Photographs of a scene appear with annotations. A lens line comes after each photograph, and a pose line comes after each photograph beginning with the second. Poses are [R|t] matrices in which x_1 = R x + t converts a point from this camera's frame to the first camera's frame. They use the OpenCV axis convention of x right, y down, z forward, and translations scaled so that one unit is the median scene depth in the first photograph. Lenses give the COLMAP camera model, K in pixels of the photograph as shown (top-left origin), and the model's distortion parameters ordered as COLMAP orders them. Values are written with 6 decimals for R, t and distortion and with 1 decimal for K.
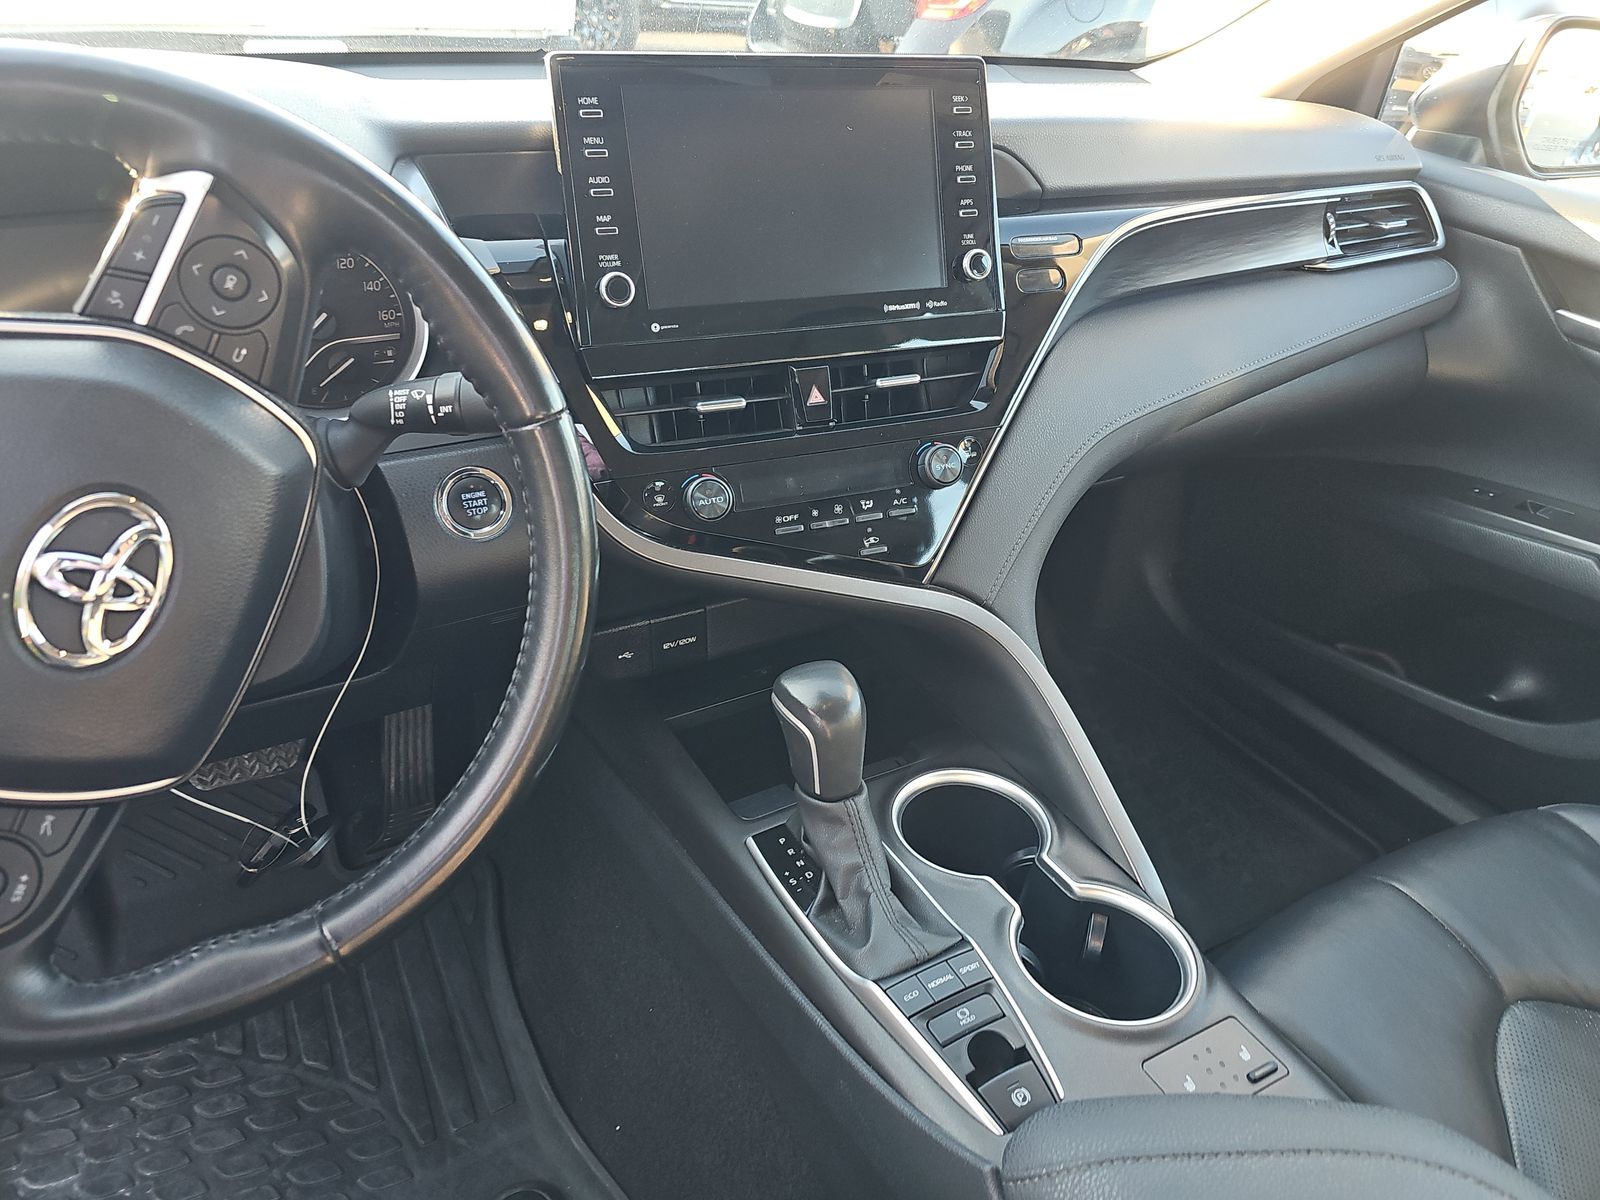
lens RADIAL K [[1090.0, 0, 800.0], [0, 1090.0, 600.0], [0, 0, 1]] dist [0.054442, -0.046460]
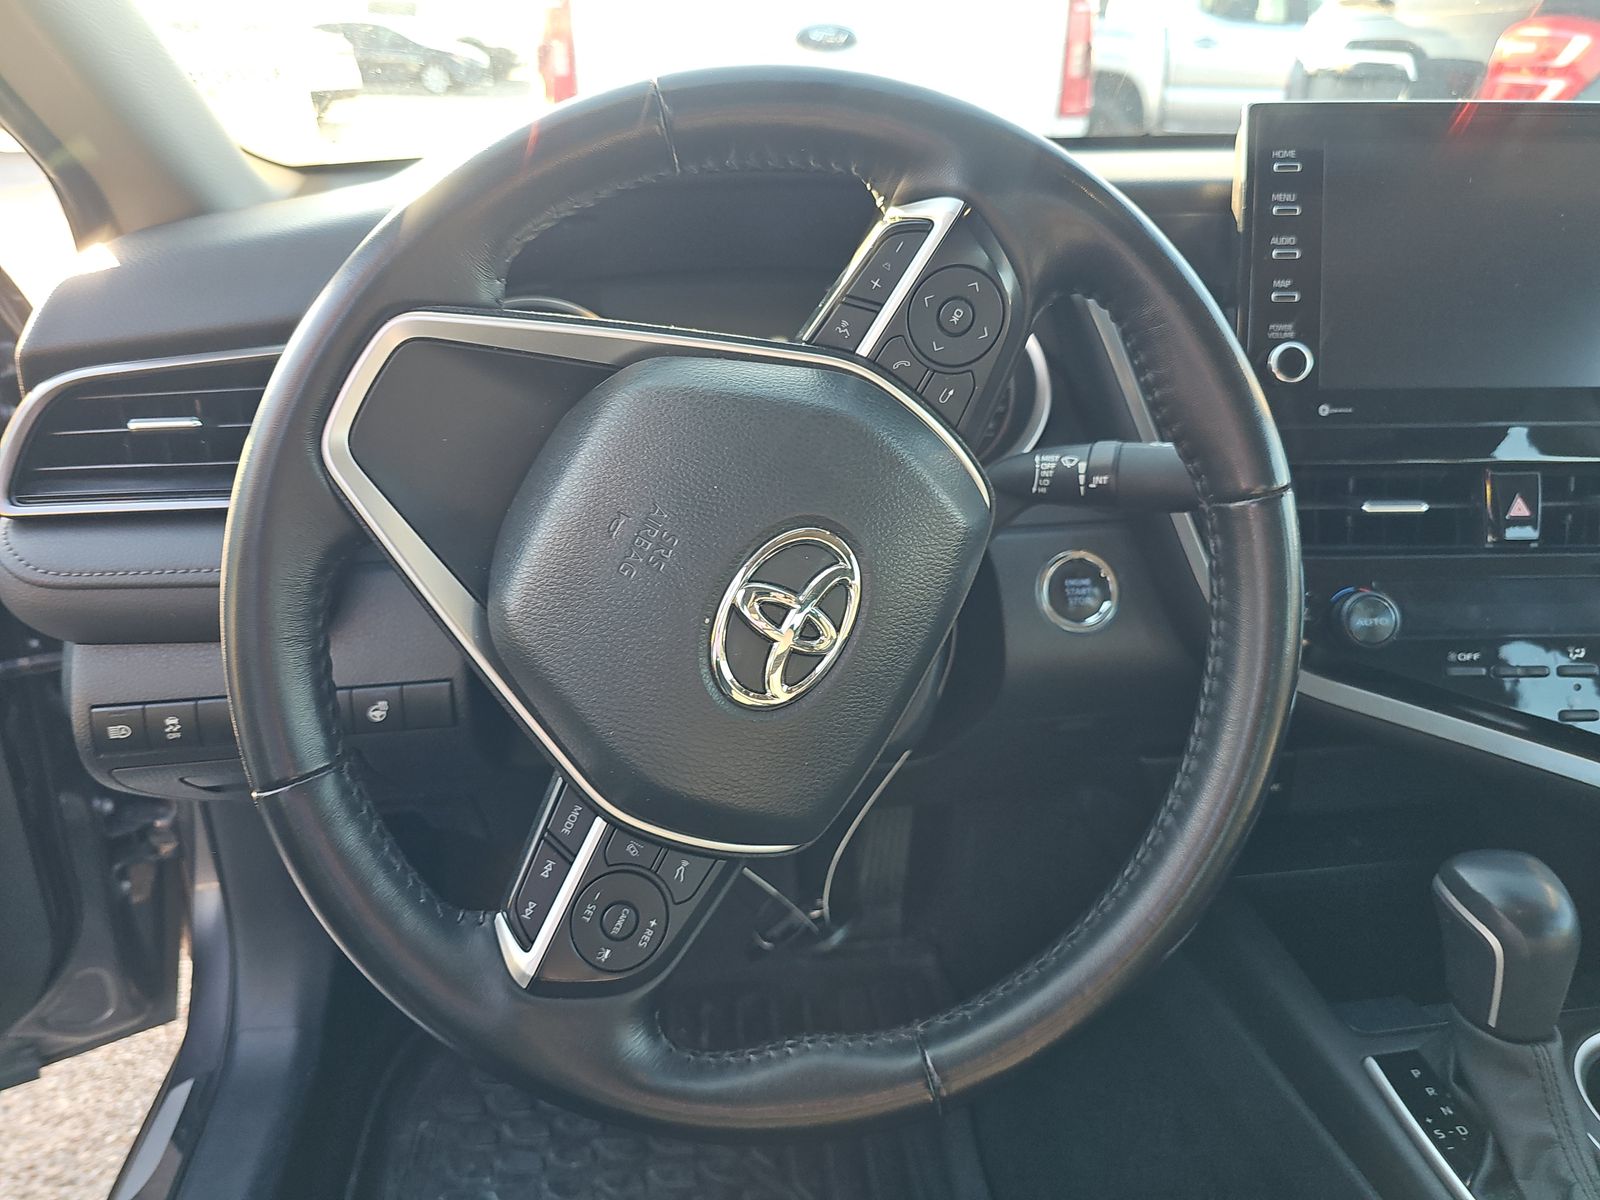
lens RADIAL K [[1107.4, 0, 806.9], [0, 1107.4, 596.2], [0, 0, 1]] dist [0.054627, -0.057489]
pose [[0.927545, 0.118532, -0.354416, -0.233825], [-0.156013, 0.984590, -0.079014, 0.027573], [0.339588, 0.128582, 0.931744, 0.109698]]
